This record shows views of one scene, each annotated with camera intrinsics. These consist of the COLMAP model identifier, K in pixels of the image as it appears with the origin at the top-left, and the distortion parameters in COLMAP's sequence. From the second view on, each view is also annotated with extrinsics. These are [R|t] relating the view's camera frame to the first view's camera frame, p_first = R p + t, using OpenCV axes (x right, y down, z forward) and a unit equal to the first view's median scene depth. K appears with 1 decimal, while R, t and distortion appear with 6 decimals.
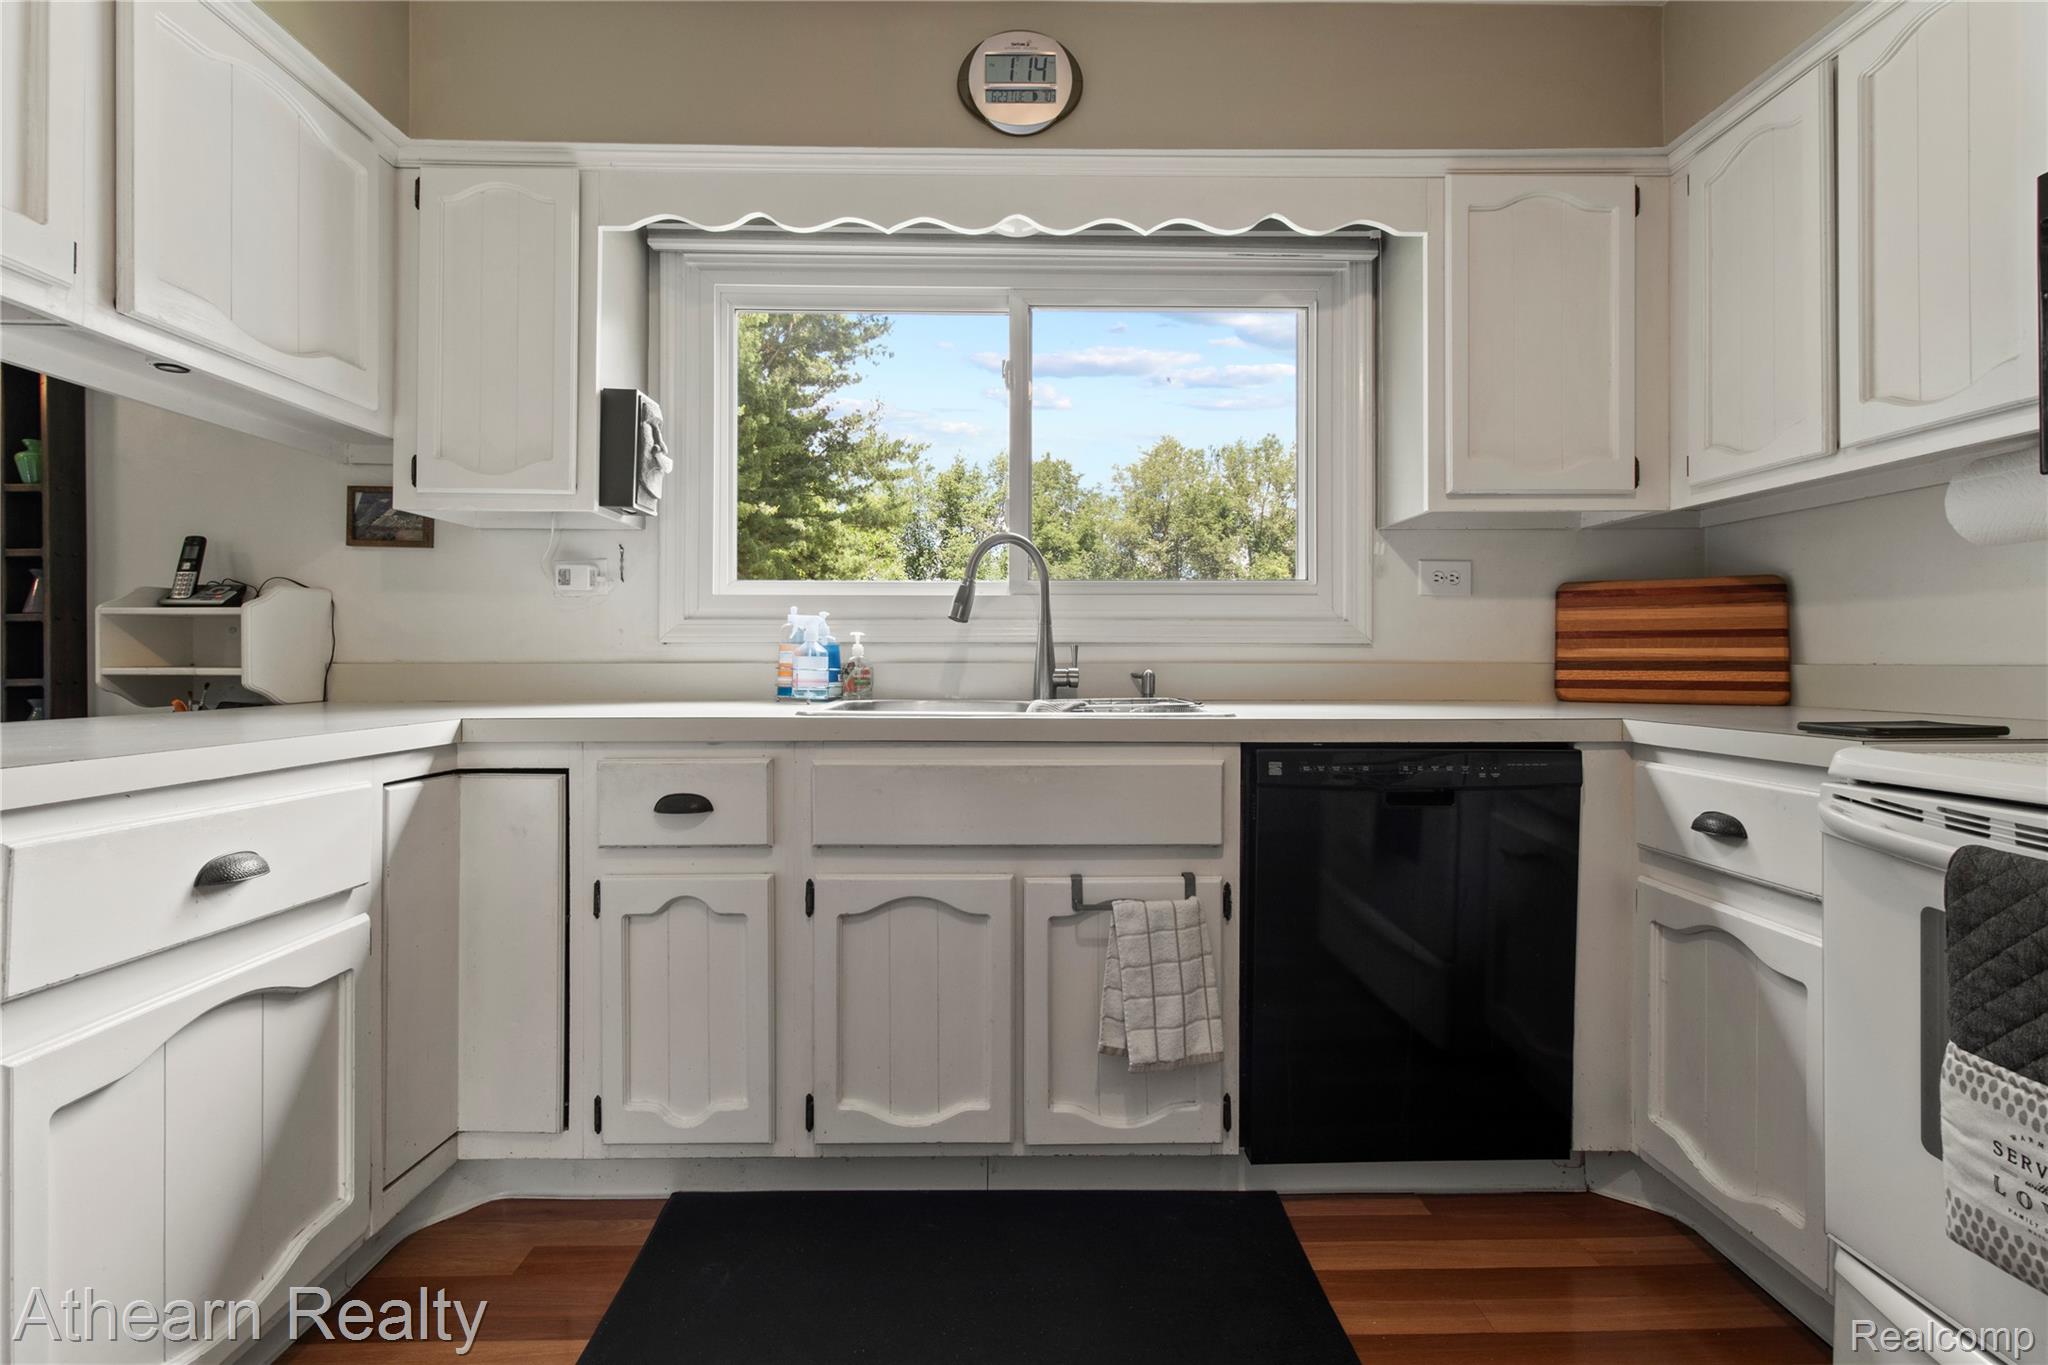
lens RADIAL K [[954.2, 0, 1013.7], [0, 954.2, 662.0], [0, 0, 1]] dist [0.002337, 0.000656]
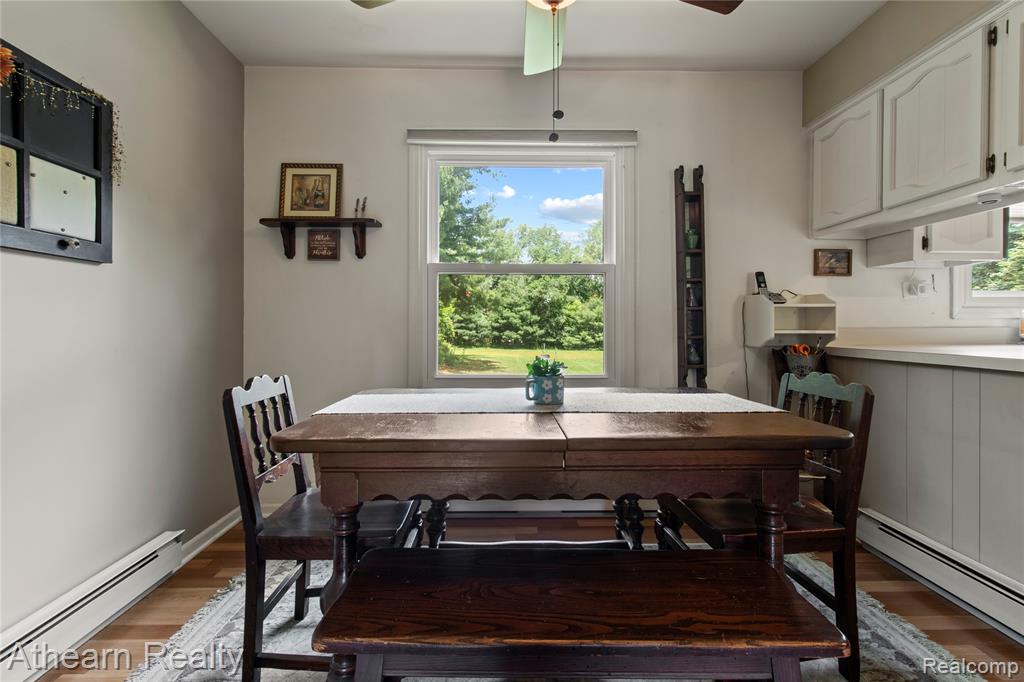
lens RADIAL K [[477.1, 0, 506.9], [0, 477.1, 330.7], [0, 0, 1]] dist [0.002337, 0.000656]
pose [[0.999997, -0.001931, 0.001554, -1.652458], [0.001920, 0.999972, 0.007183, -0.002786], [-0.001568, -0.007180, 0.999973, -0.135615]]
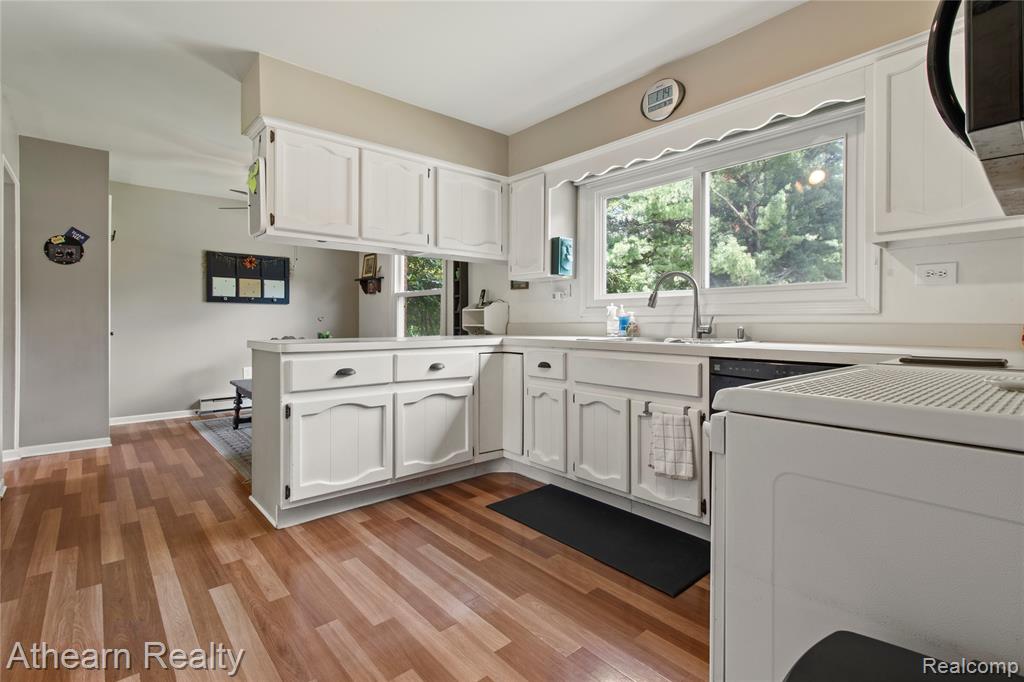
lens RADIAL K [[477.1, 0, 506.9], [0, 477.1, 330.7], [0, 0, 1]] dist [0.002337, 0.000656]
pose [[0.643205, 0.013303, -0.765578, 0.721671], [-0.001109, 0.999864, 0.016442, -0.000167], [0.765693, -0.009727, 0.643132, -0.157166]]
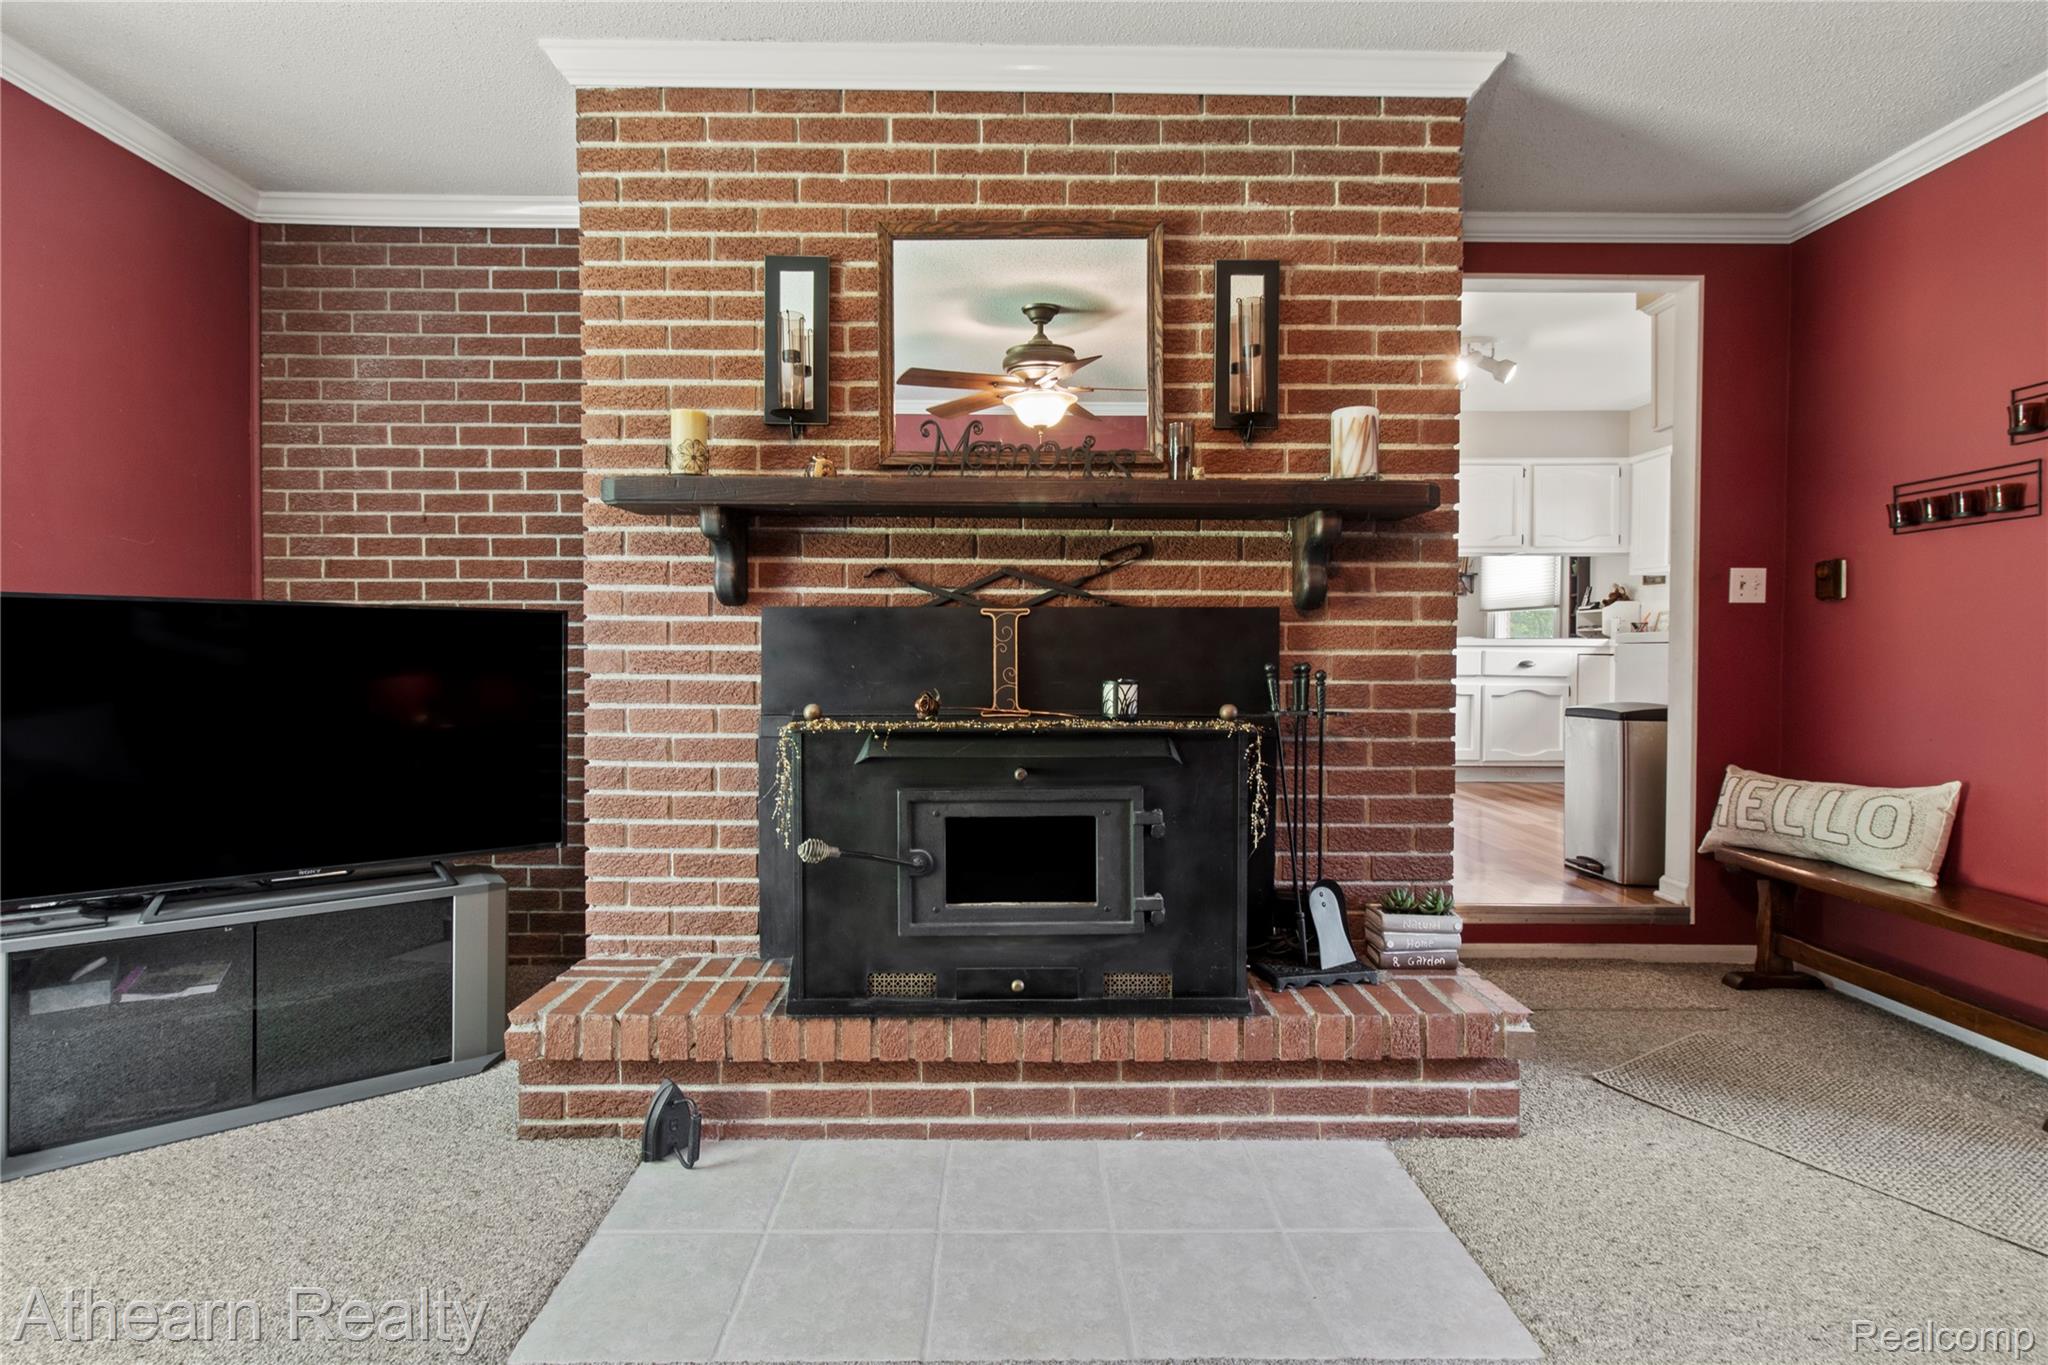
lens RADIAL K [[948.8, 0, 1020.4], [0, 948.8, 663.4], [0, 0, 1]] dist [0.002610, 0.000178]
pose [[-0.010829, 0.012185, -0.999867, 2.461425], [-0.004685, 0.999914, 0.012236, 0.098469], [0.999930, 0.004817, -0.010771, -0.943163]]
